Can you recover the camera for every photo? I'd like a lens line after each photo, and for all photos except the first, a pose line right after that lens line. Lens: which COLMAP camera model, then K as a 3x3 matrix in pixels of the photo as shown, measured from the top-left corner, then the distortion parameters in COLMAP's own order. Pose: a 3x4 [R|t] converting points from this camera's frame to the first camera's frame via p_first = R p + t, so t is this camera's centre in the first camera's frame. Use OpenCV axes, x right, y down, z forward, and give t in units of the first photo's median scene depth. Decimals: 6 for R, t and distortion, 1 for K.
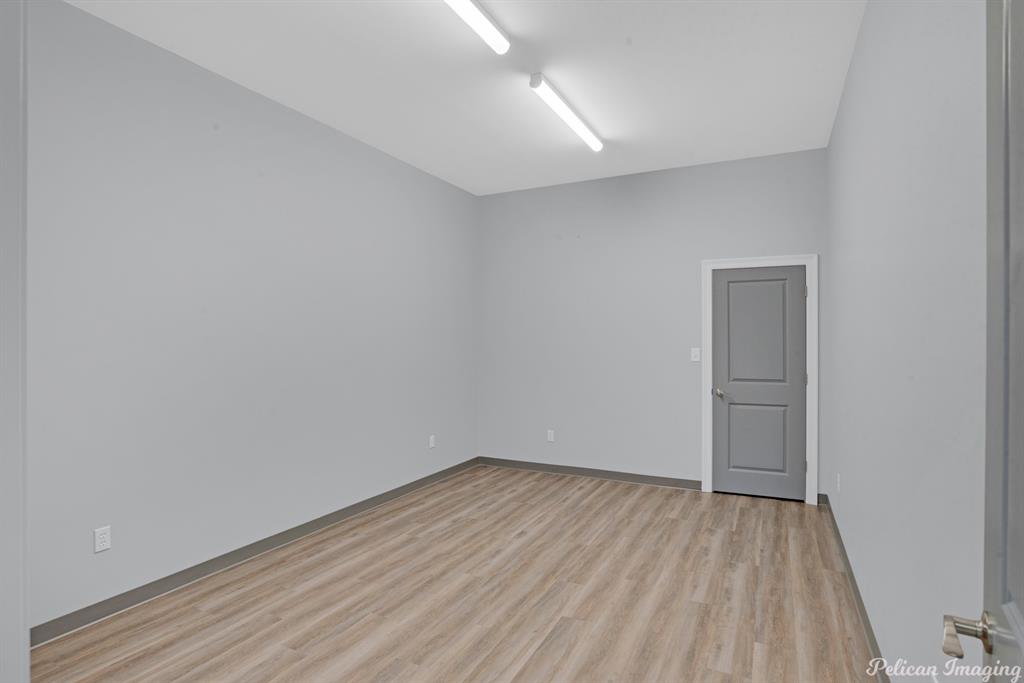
lens RADIAL K [[536.1, 0, 512.0], [0, 536.1, 341.5], [0, 0, 1]] dist [-0.000965, 0.000391]
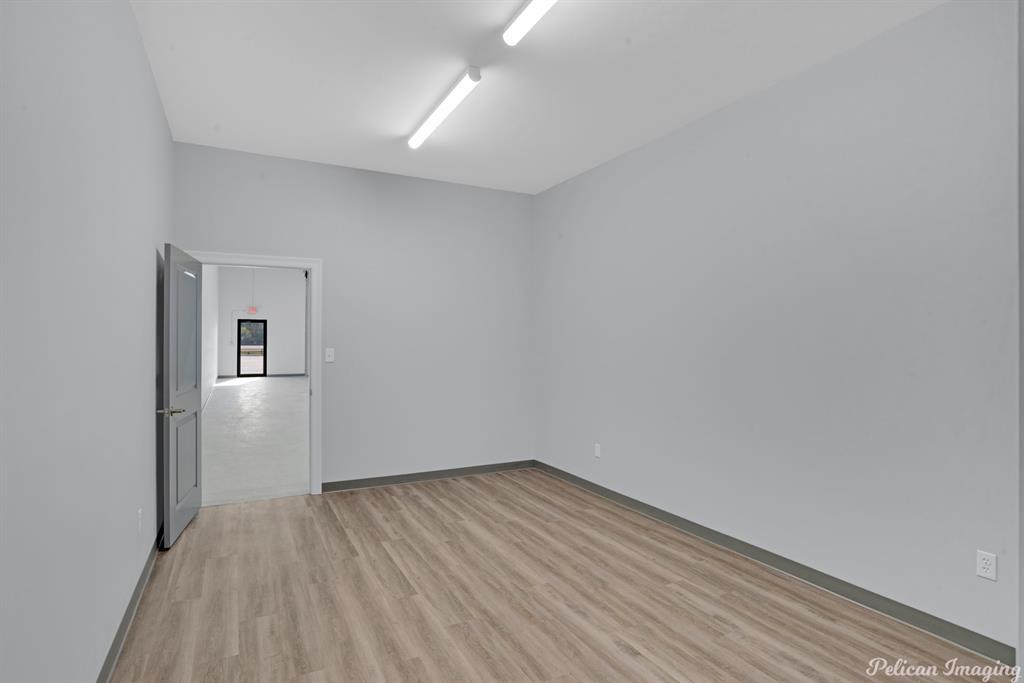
lens RADIAL K [[536.1, 0, 512.0], [0, 536.1, 341.5], [0, 0, 1]] dist [-0.000965, 0.000391]
pose [[-0.594889, -0.007460, -0.803773, 0.747174], [-0.000366, 0.999959, -0.009010, 0.008741], [0.803808, -0.005065, -0.594867, 1.568751]]
